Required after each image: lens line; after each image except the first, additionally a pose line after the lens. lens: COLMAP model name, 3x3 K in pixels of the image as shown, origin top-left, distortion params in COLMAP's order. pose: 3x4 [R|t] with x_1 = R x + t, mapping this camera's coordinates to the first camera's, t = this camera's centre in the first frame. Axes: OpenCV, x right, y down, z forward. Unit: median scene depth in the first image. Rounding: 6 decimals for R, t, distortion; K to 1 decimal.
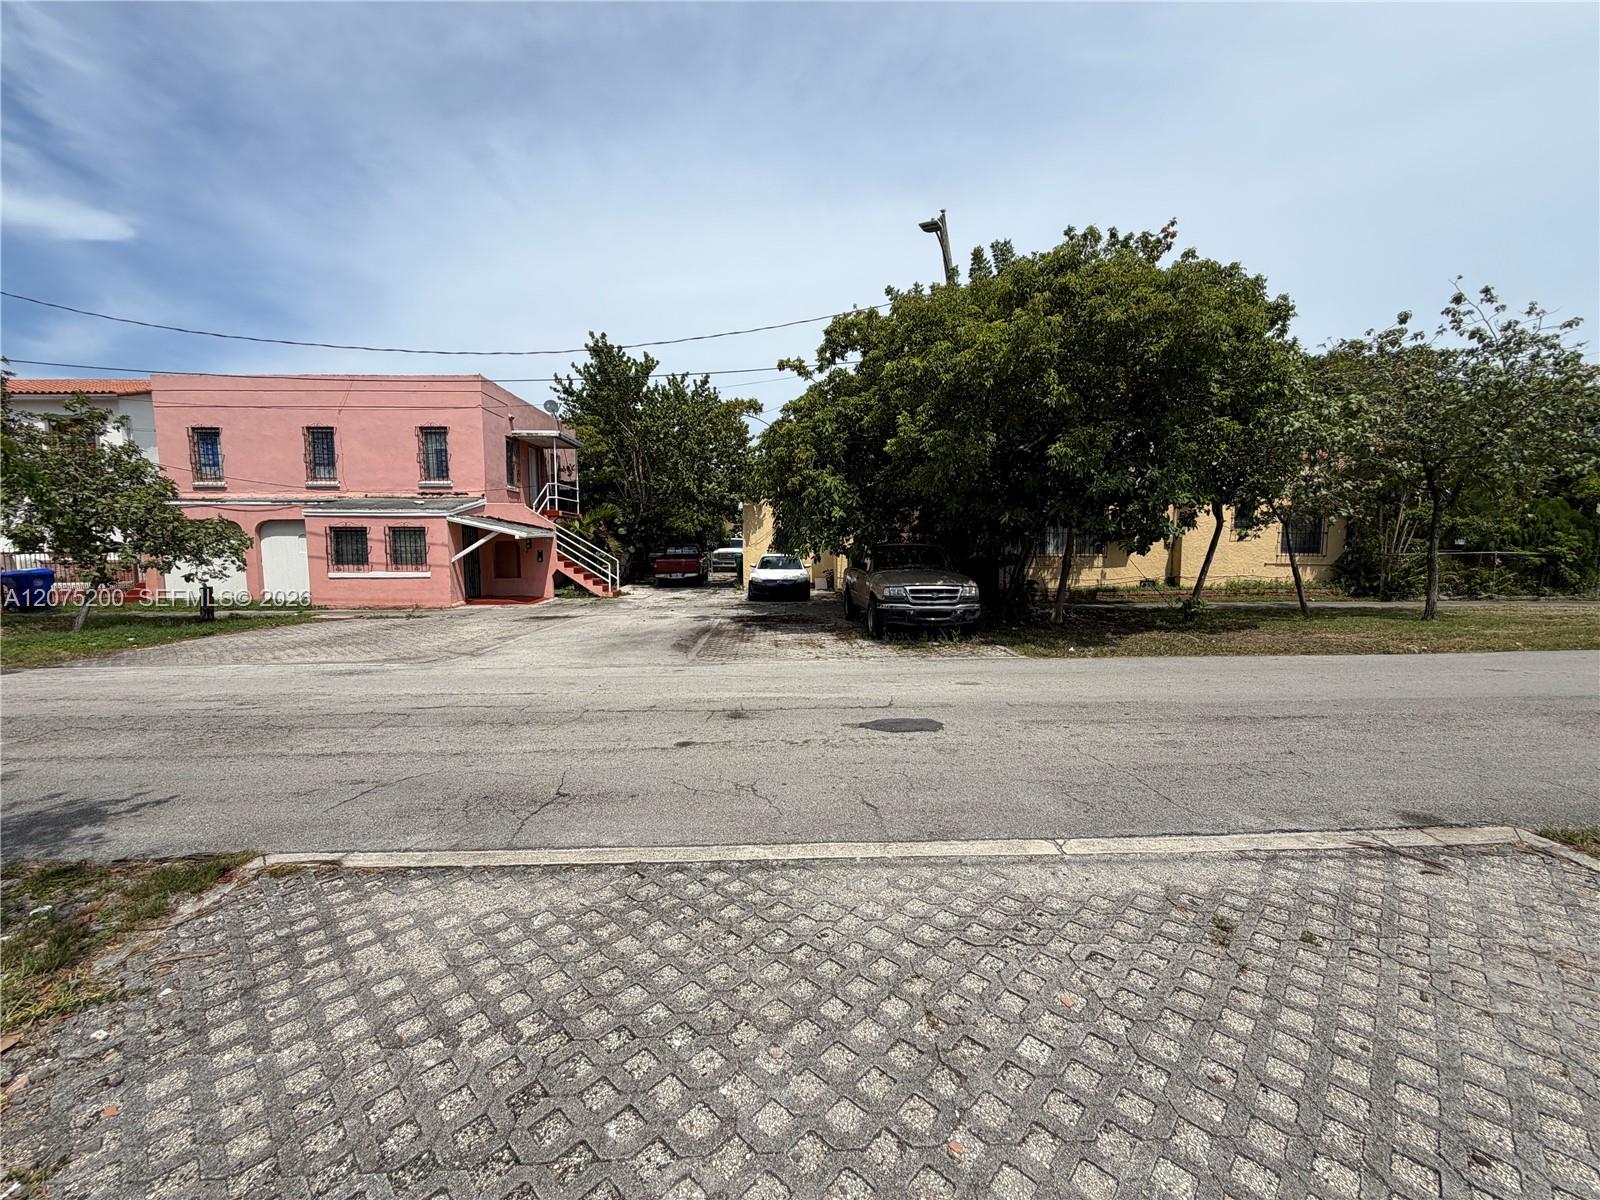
lens RADIAL K [[639.3, 0, 794.2], [0, 639.3, 600.1], [0, 0, 1]] dist [0.004357, -0.000344]
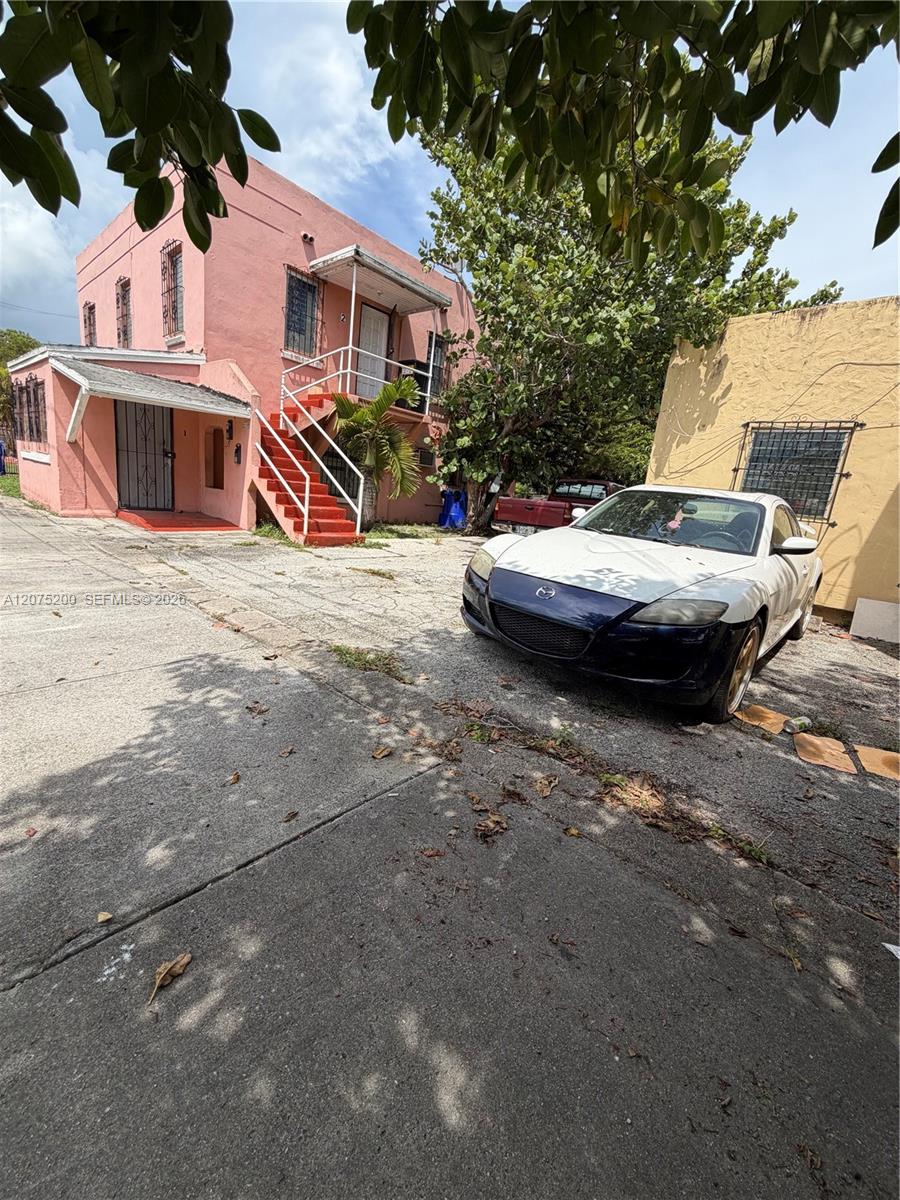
lens RADIAL K [[479.5, 0, 448.6], [0, 479.5, 596.7], [0, 0, 1]] dist [0.004357, -0.000344]
pose [[0.719190, 0.228773, -0.656071, 0.051217], [-0.171268, 0.973474, 0.151707, -0.043317], [0.673374, 0.003257, 0.739294, 0.837968]]
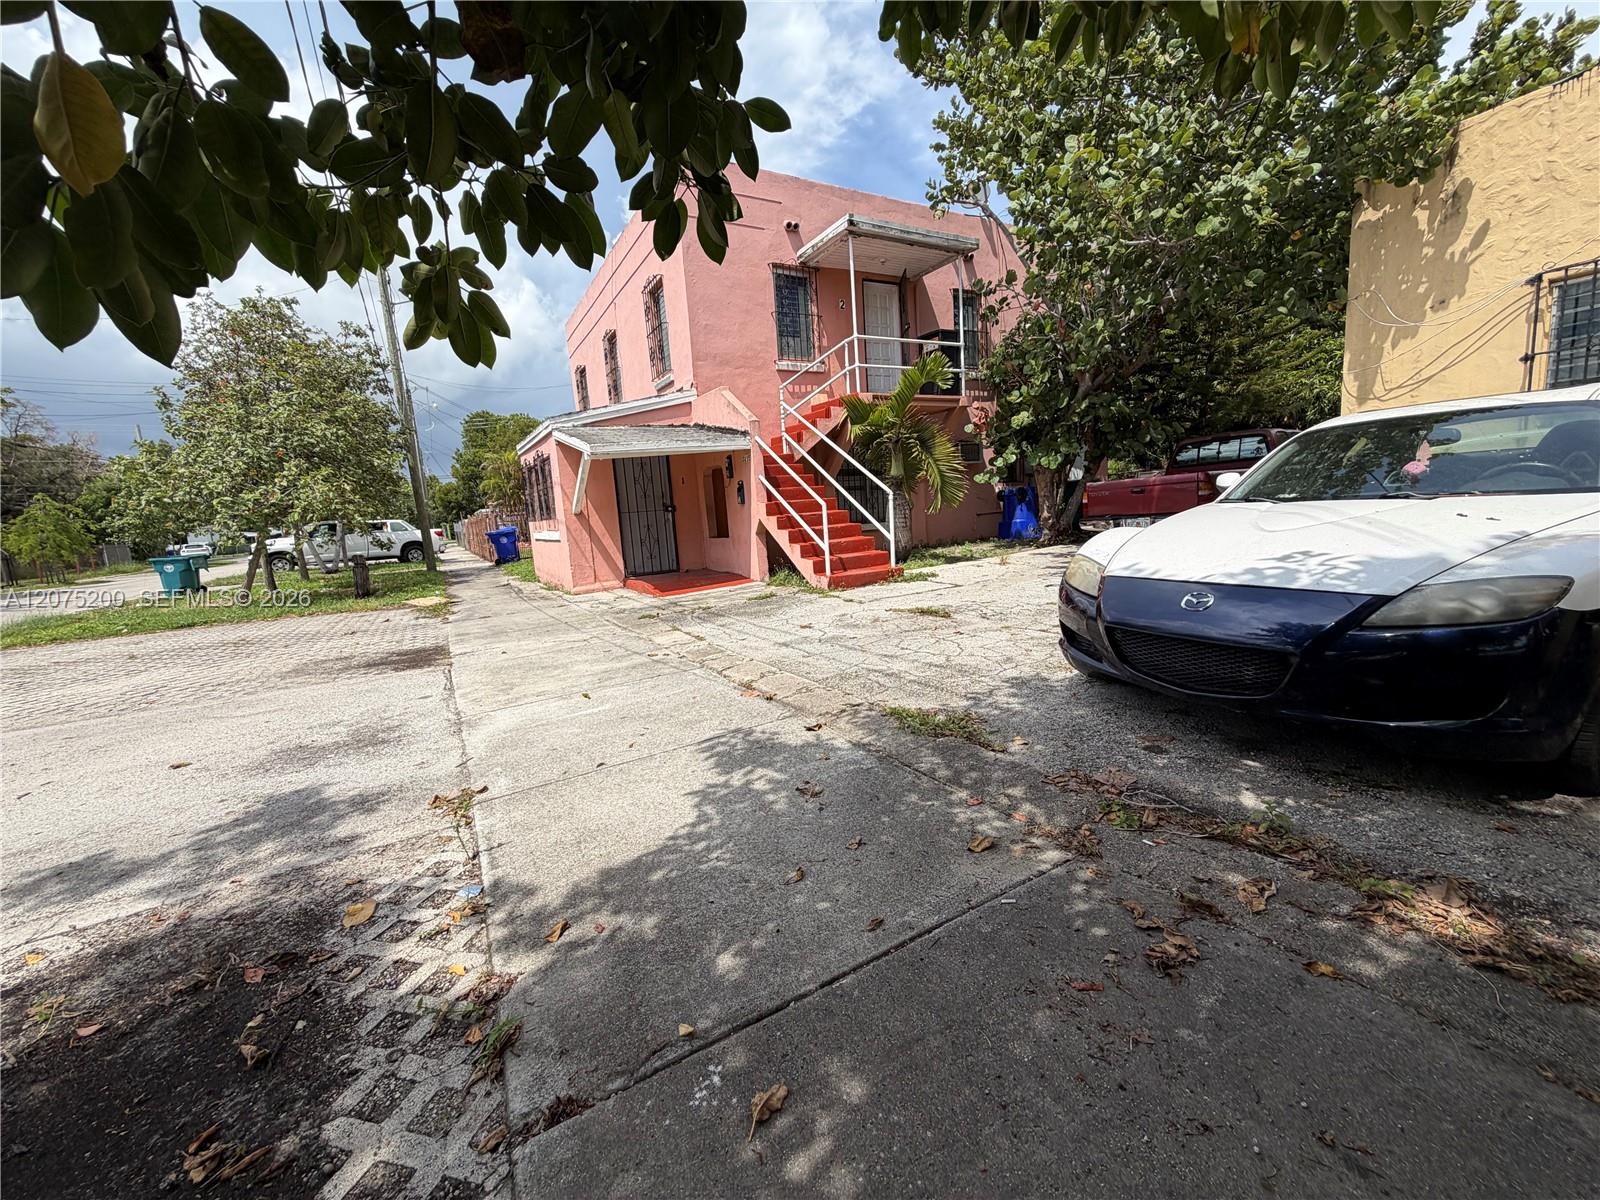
lens RADIAL K [[639.3, 0, 794.2], [0, 639.3, 600.1], [0, 0, 1]] dist [0.004357, -0.000344]
pose [[0.474774, 0.095625, -0.874897, 0.050870], [-0.008291, 0.994522, 0.104200, -0.040353], [0.880069, -0.042217, 0.472966, 0.832814]]
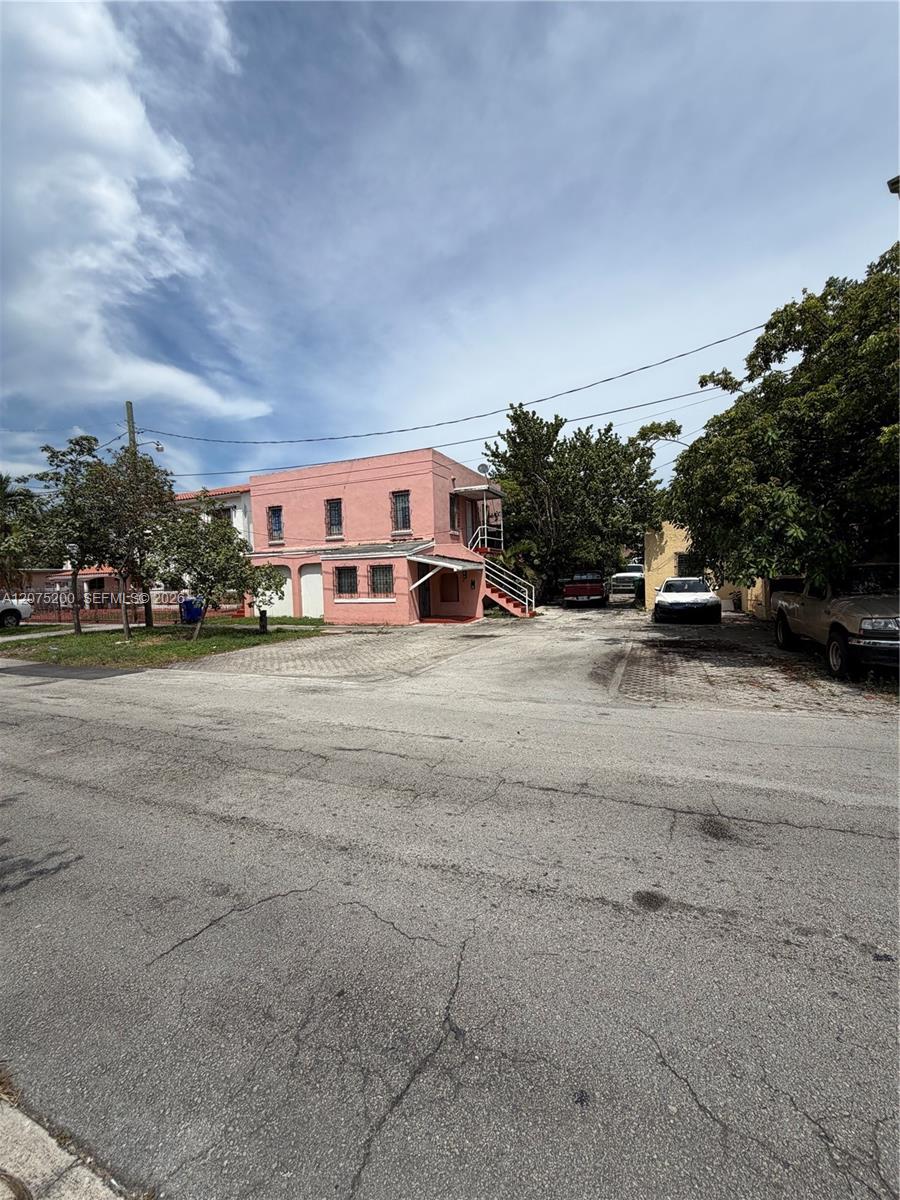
lens RADIAL K [[479.5, 0, 448.6], [0, 479.5, 596.7], [0, 0, 1]] dist [0.004357, -0.000344]
pose [[0.904484, -0.008406, -0.426424, -0.040115], [-0.006072, 0.999451, -0.032581, -0.013943], [0.426464, 0.032058, 0.903936, 0.133085]]
